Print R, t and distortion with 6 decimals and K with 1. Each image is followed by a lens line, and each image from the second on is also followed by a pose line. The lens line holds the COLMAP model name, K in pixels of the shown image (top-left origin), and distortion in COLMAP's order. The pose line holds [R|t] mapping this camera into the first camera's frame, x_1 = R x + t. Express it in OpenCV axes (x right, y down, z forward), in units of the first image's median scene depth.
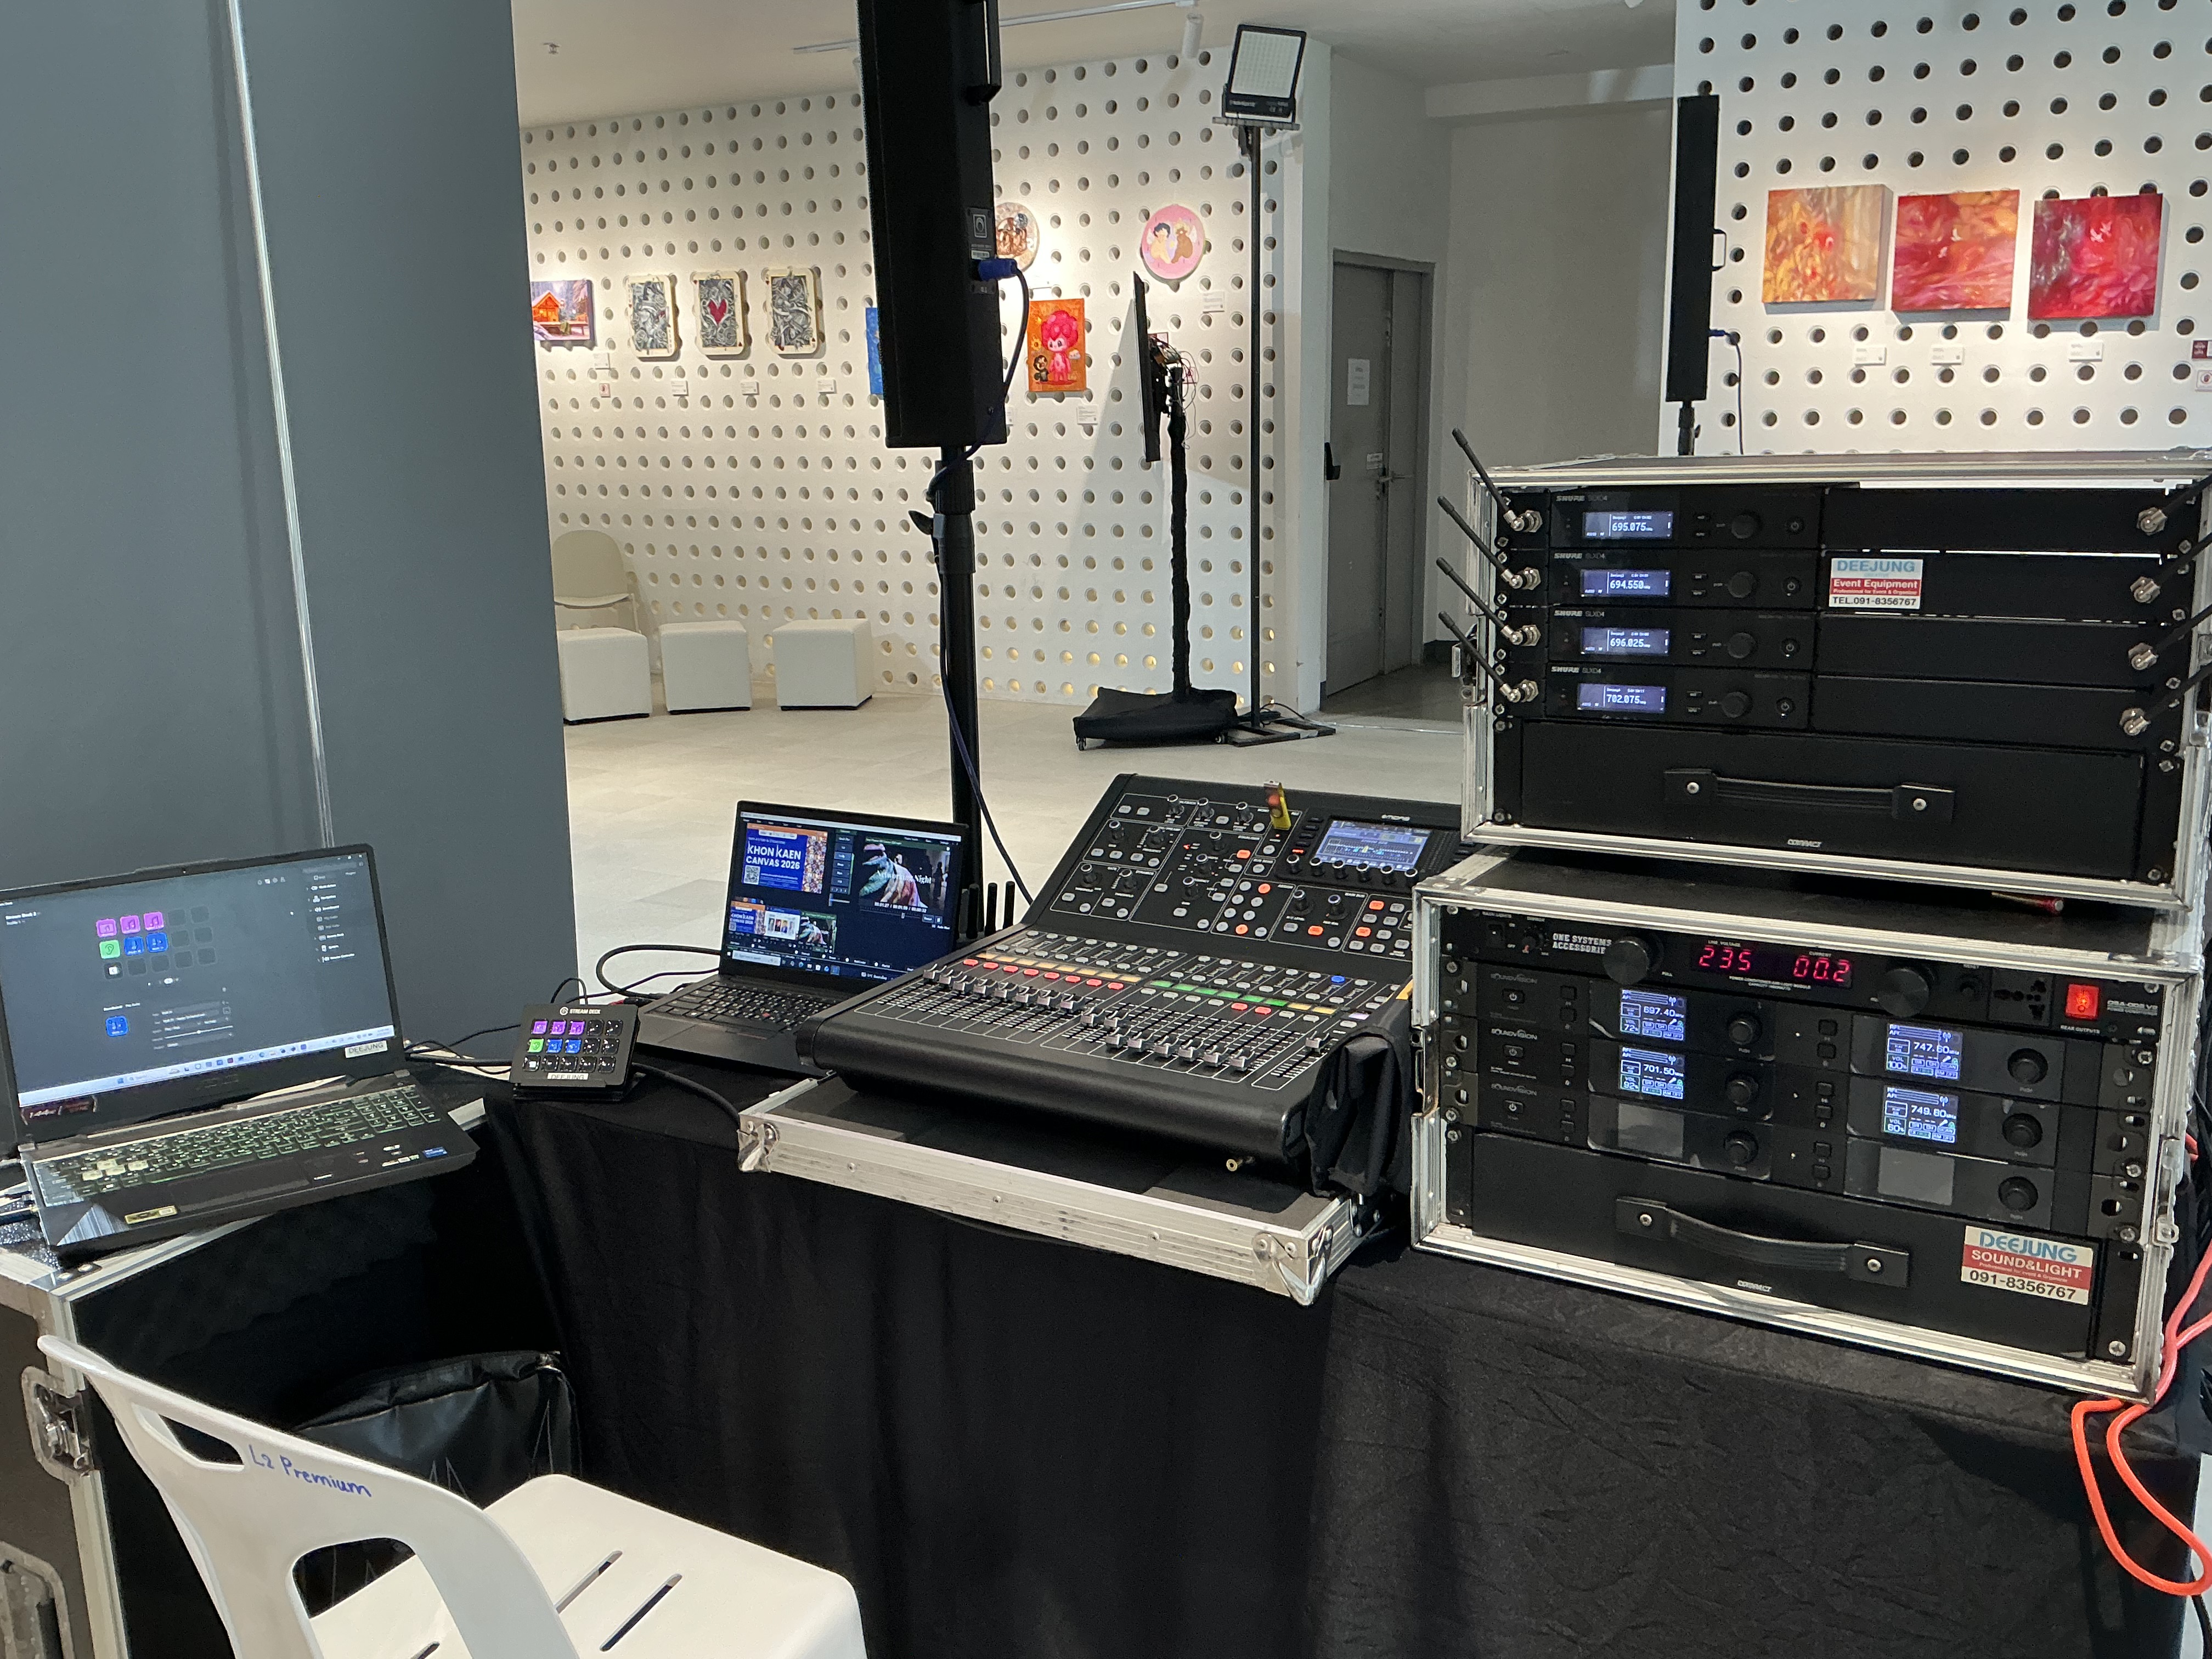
lens RADIAL K [[1840.4, 0, 1111.3], [0, 1840.4, 824.0], [0, 0, 1]] dist [0.112354, -0.228829]
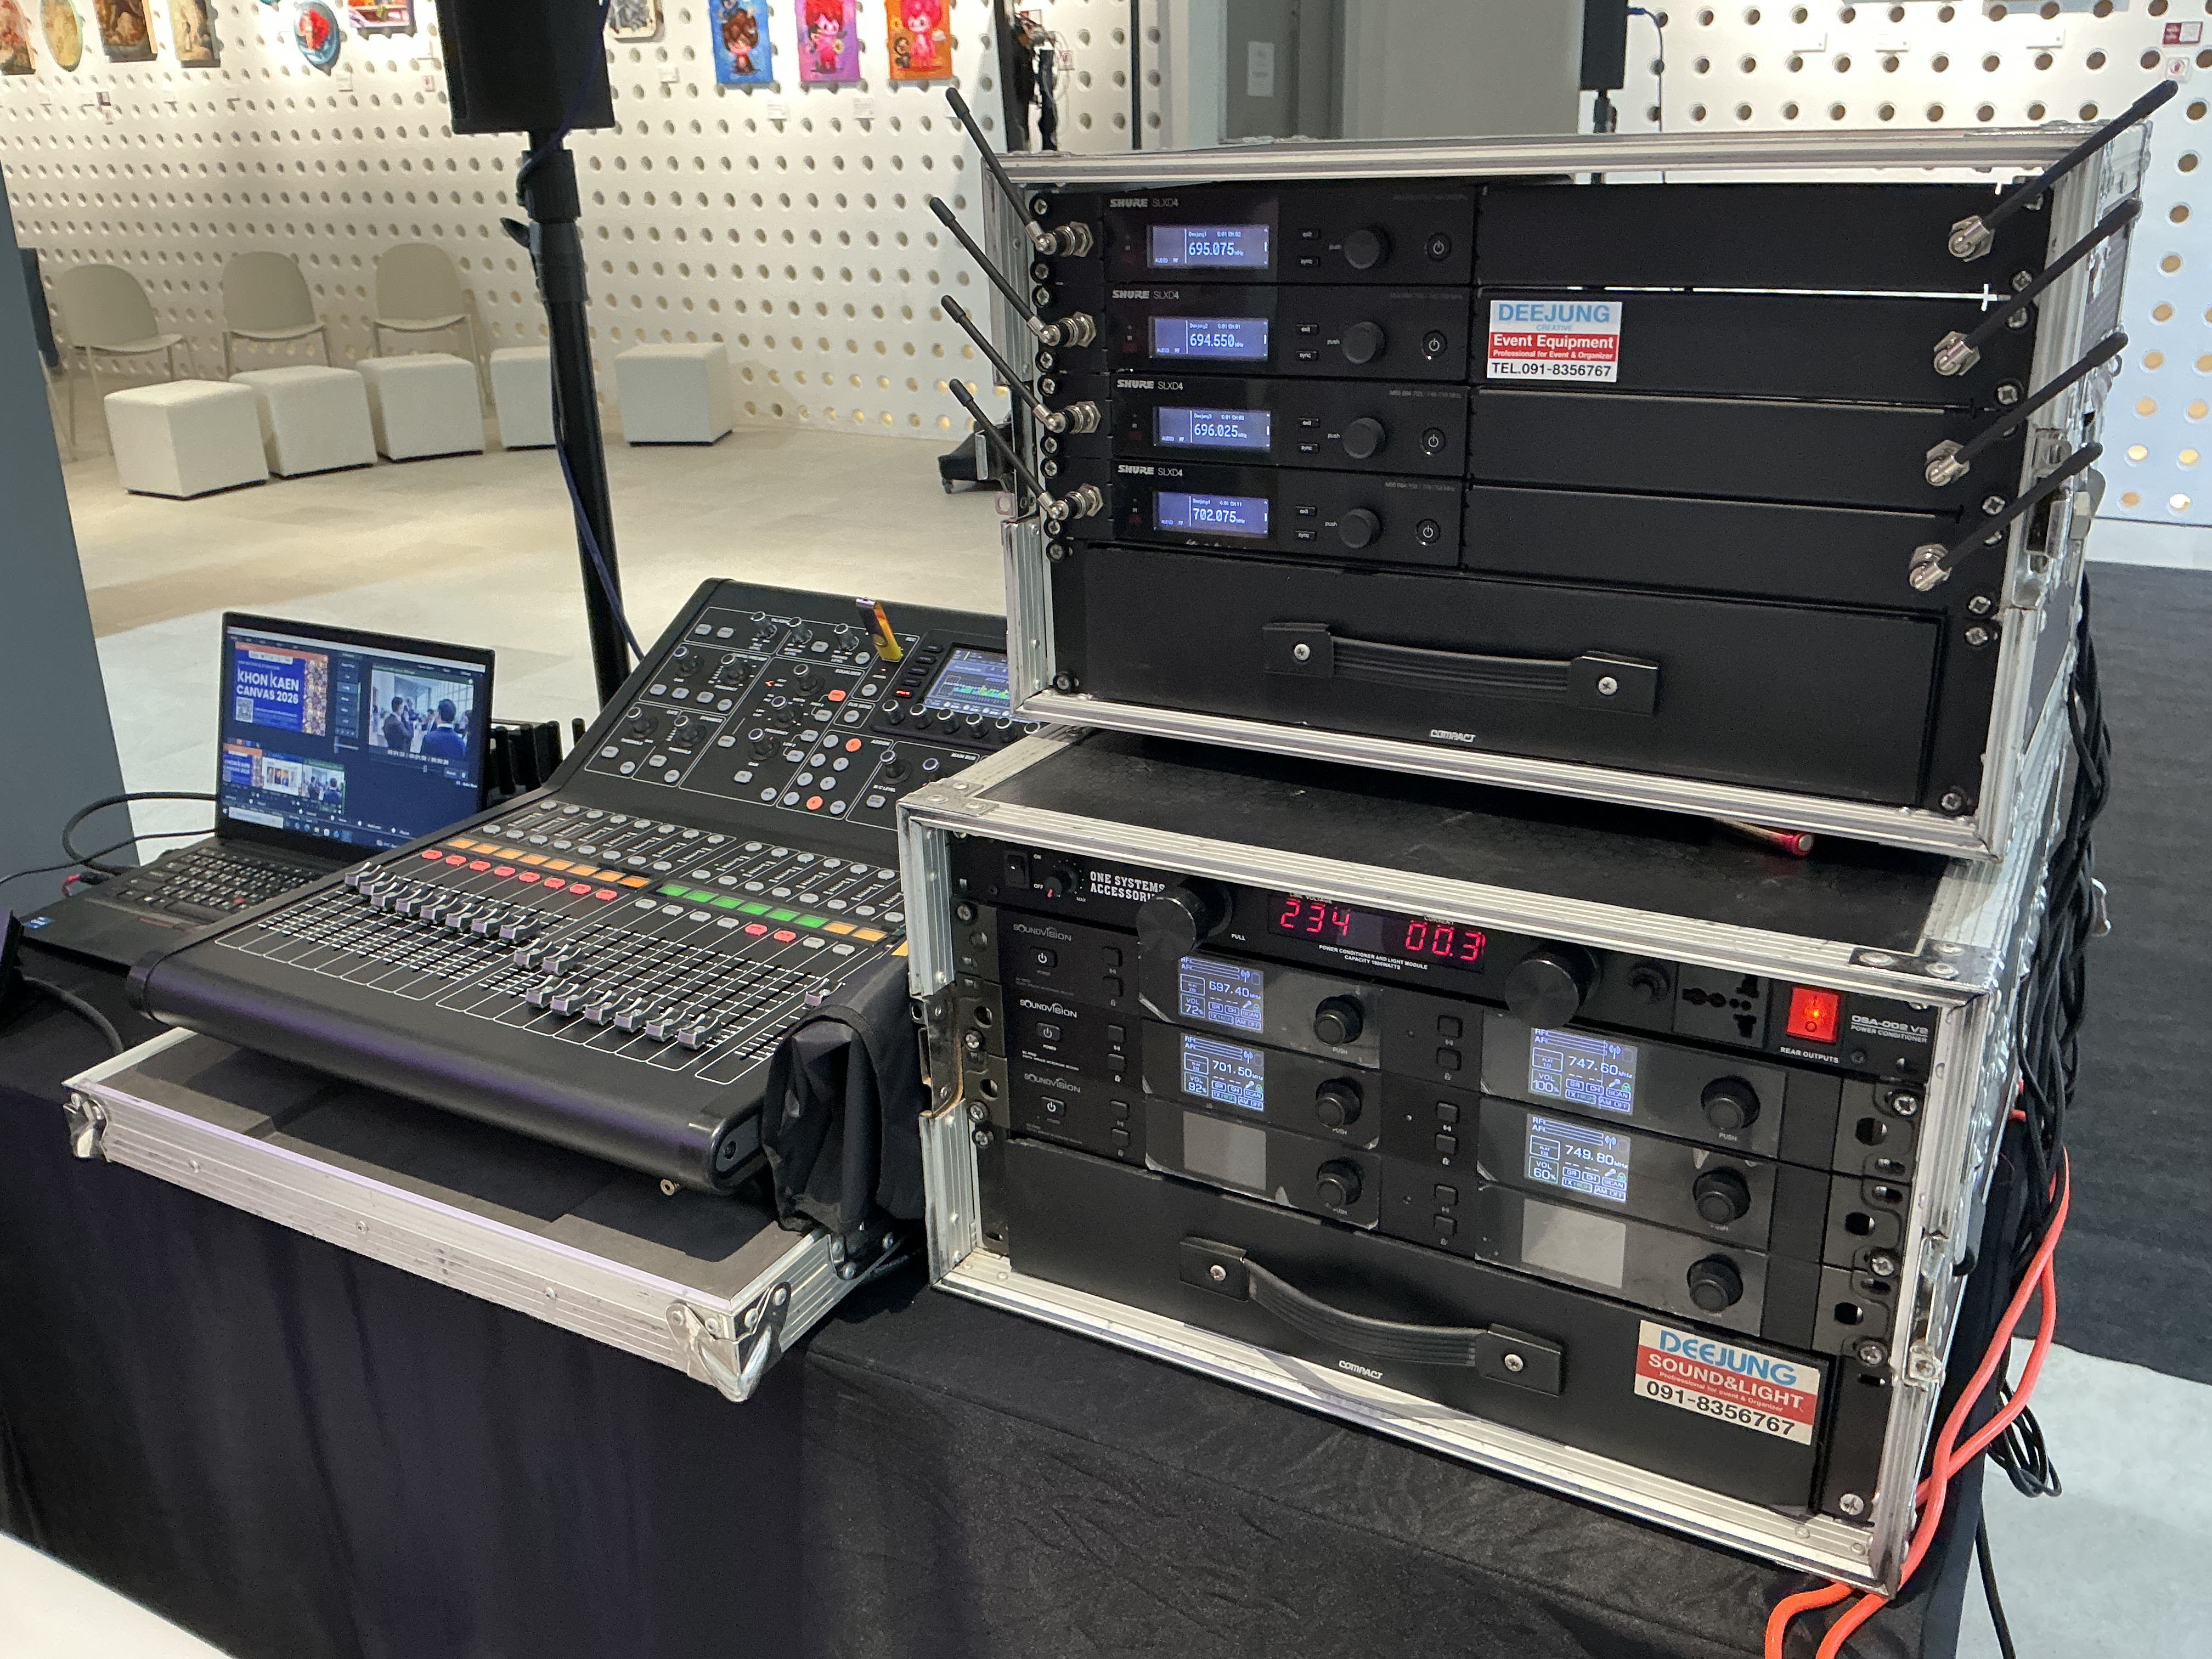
lens RADIAL K [[1840.4, 0, 1119.3], [0, 1840.4, 825.8], [0, 0, 1]] dist [0.112354, -0.228829]
pose [[0.999630, -0.011162, 0.024789, 0.164477], [0.007389, 0.989049, 0.147404, -0.040387], [-0.026163, -0.147166, 0.988766, 0.235461]]
